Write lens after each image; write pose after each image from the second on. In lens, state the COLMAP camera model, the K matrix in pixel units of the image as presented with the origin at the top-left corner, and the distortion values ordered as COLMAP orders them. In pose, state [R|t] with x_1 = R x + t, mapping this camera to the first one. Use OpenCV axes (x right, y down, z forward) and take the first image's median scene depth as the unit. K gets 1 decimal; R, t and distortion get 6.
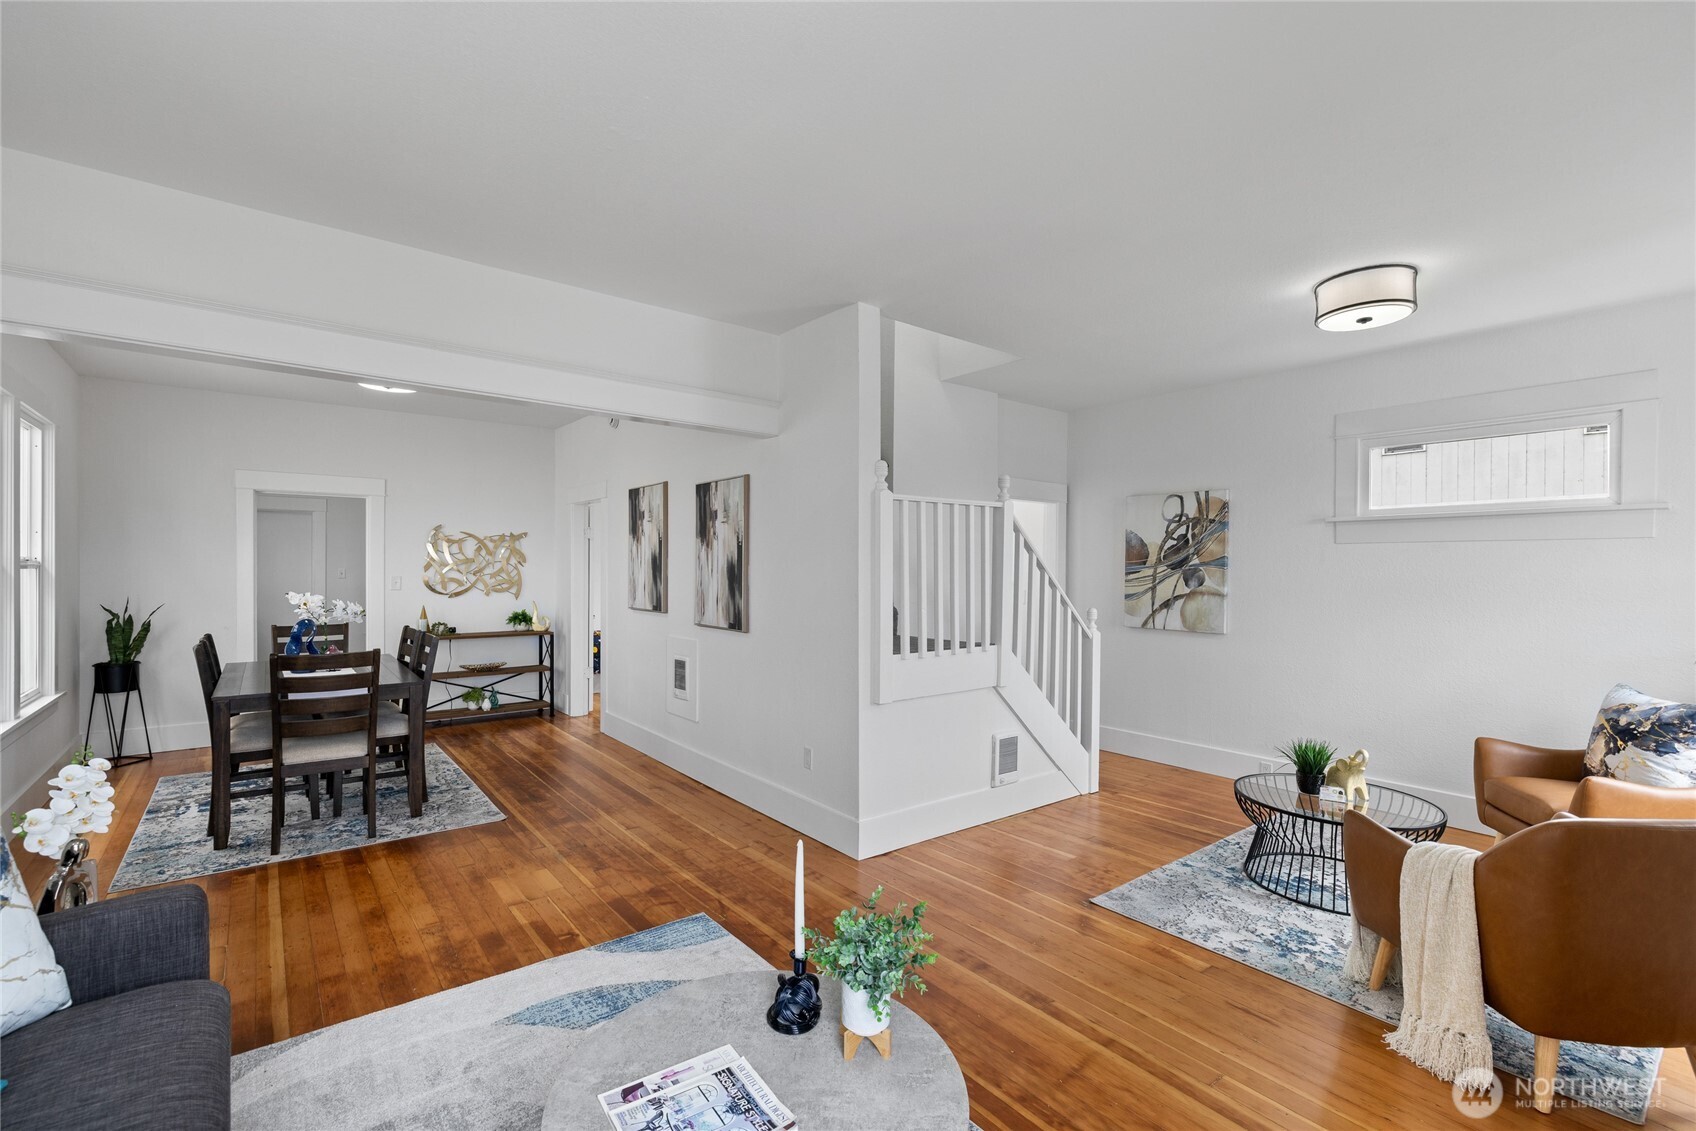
lens RADIAL K [[750.0, 0, 830.5], [0, 750.0, 573.3], [0, 0, 1]] dist [0.002819, 0.000323]
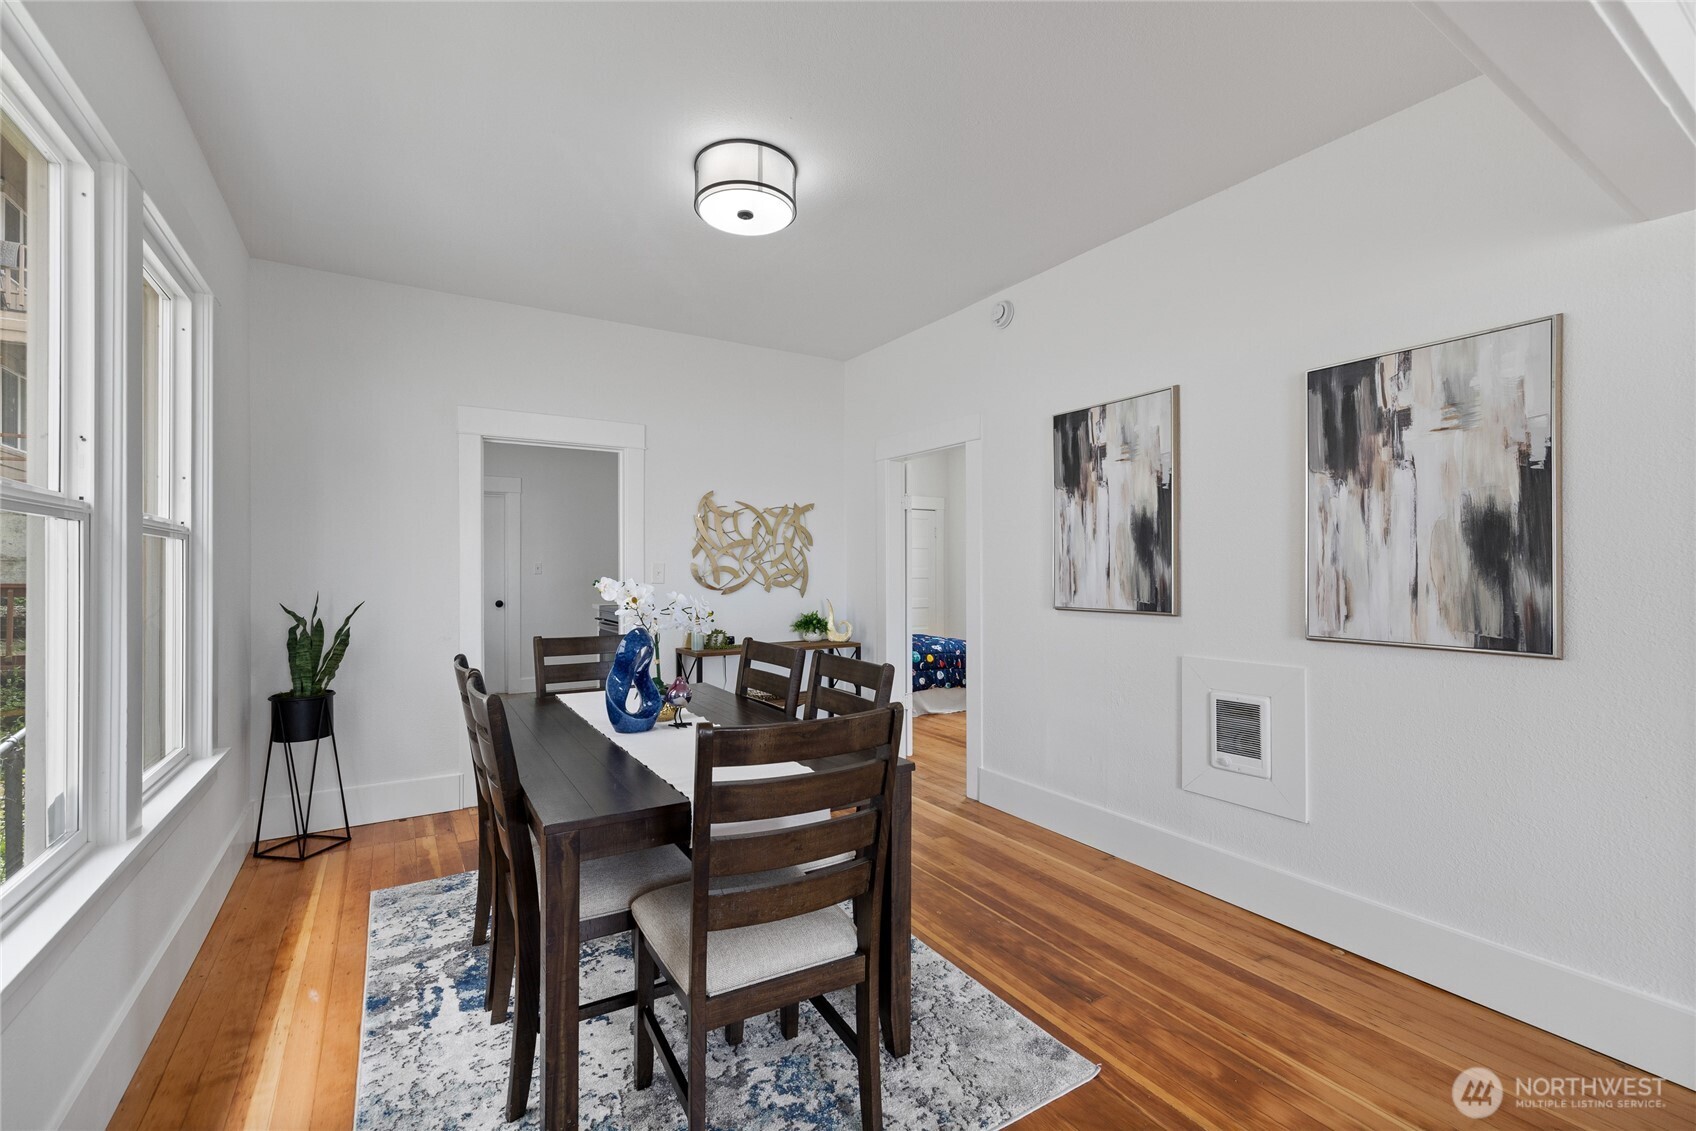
lens RADIAL K [[716.6, 0, 821.5], [0, 716.6, 569.9], [0, 0, 1]] dist [0.002125, 0.000903]
pose [[0.993585, -0.007989, -0.112809, -0.459552], [0.006892, 0.999925, -0.010113, 0.023064], [0.112881, 0.009271, 0.993565, 0.460833]]
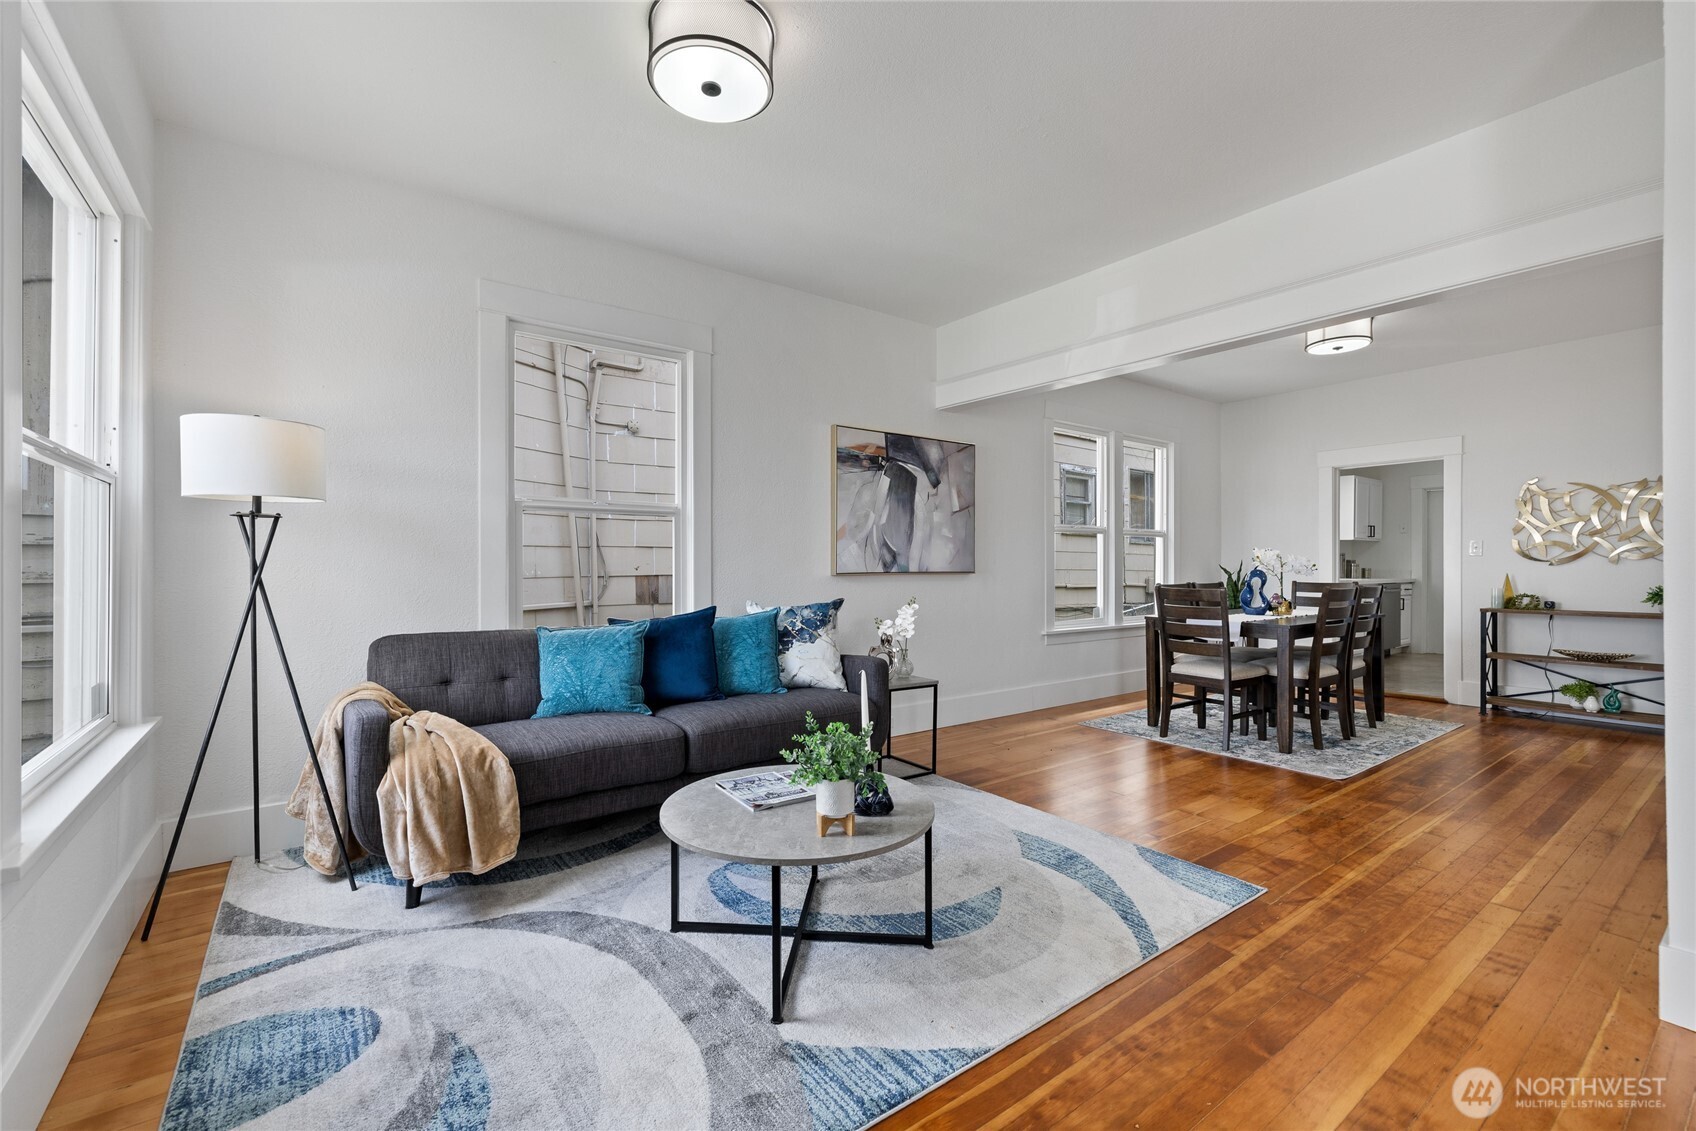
lens RADIAL K [[716.6, 0, 830.9], [0, 716.6, 566.2], [0, 0, 1]] dist [0.002125, 0.000903]
pose [[-0.036073, -0.004985, -0.999337, 0.407760], [-0.010019, 0.999939, -0.004626, 0.061039], [0.999299, 0.009846, -0.036121, 0.333791]]
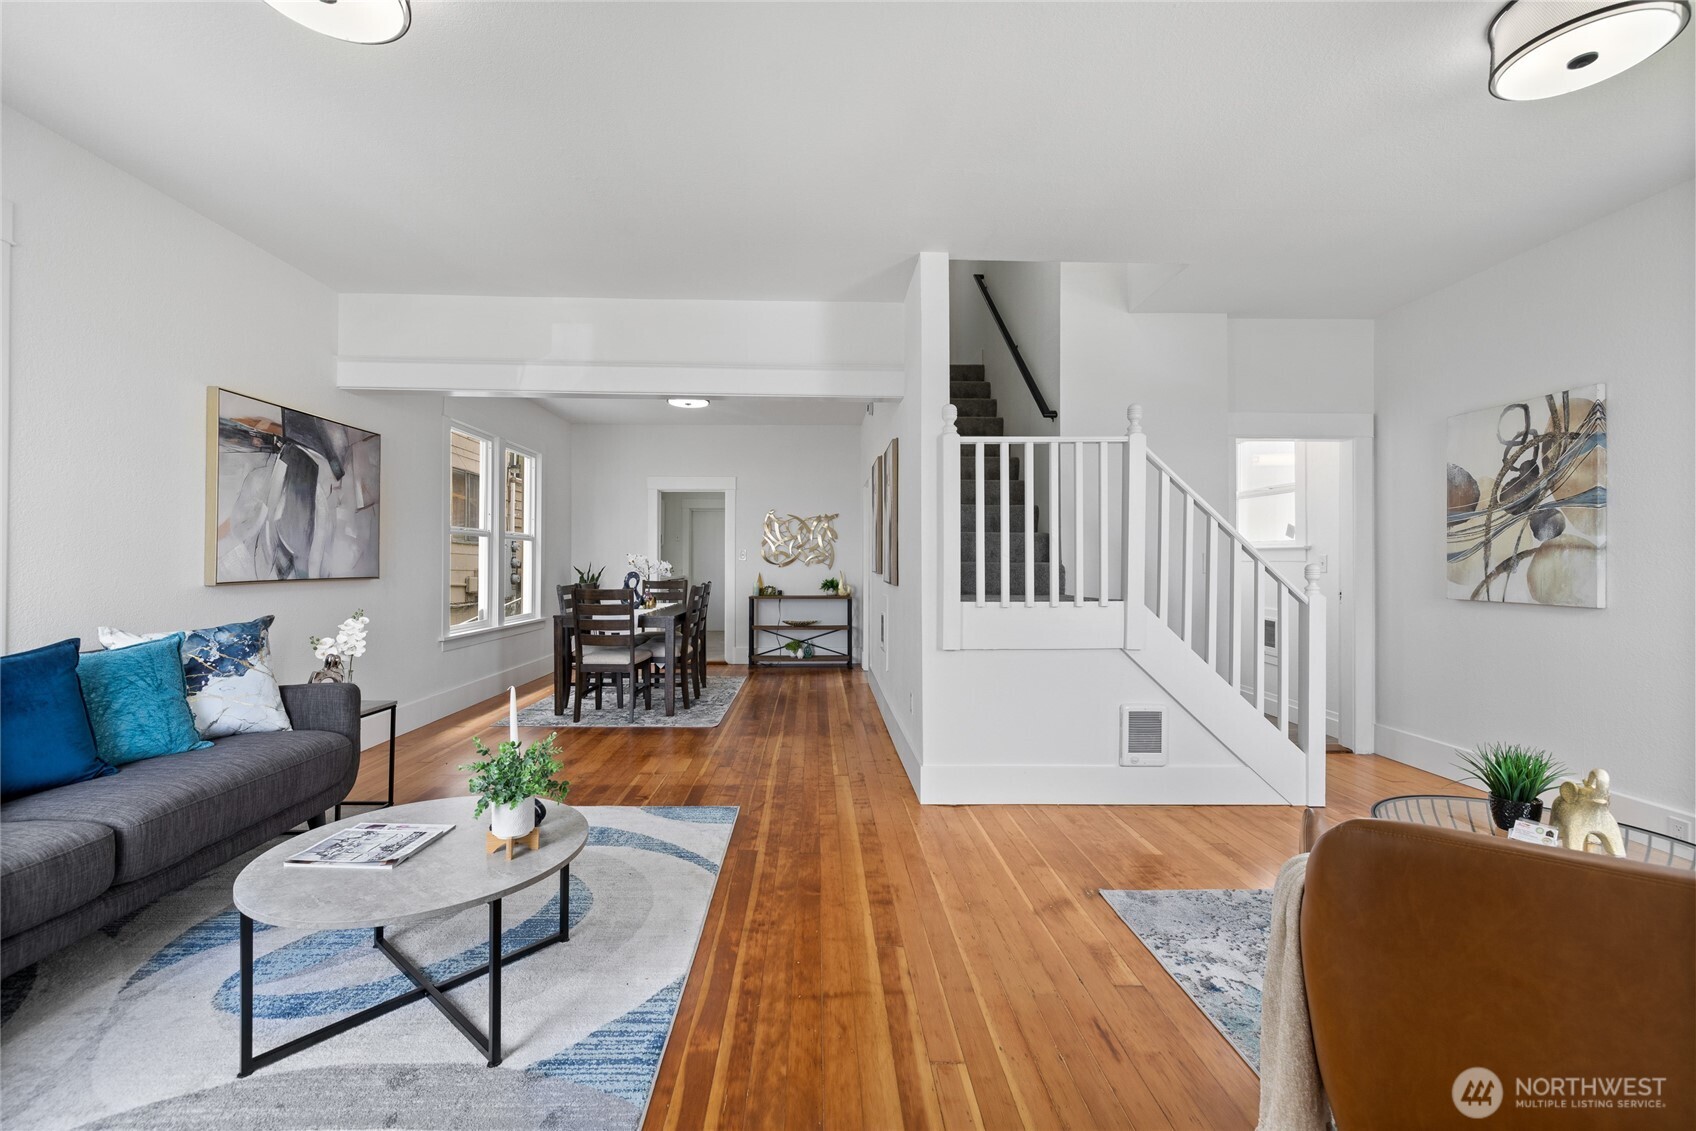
lens RADIAL K [[716.6, 0, 829.0], [0, 716.6, 557.5], [0, 0, 1]] dist [0.002125, 0.000903]
pose [[0.800134, -0.009004, -0.599753, 0.382931], [-0.002545, 0.999827, -0.018405, 0.052700], [0.599815, 0.016253, 0.799973, 0.114635]]
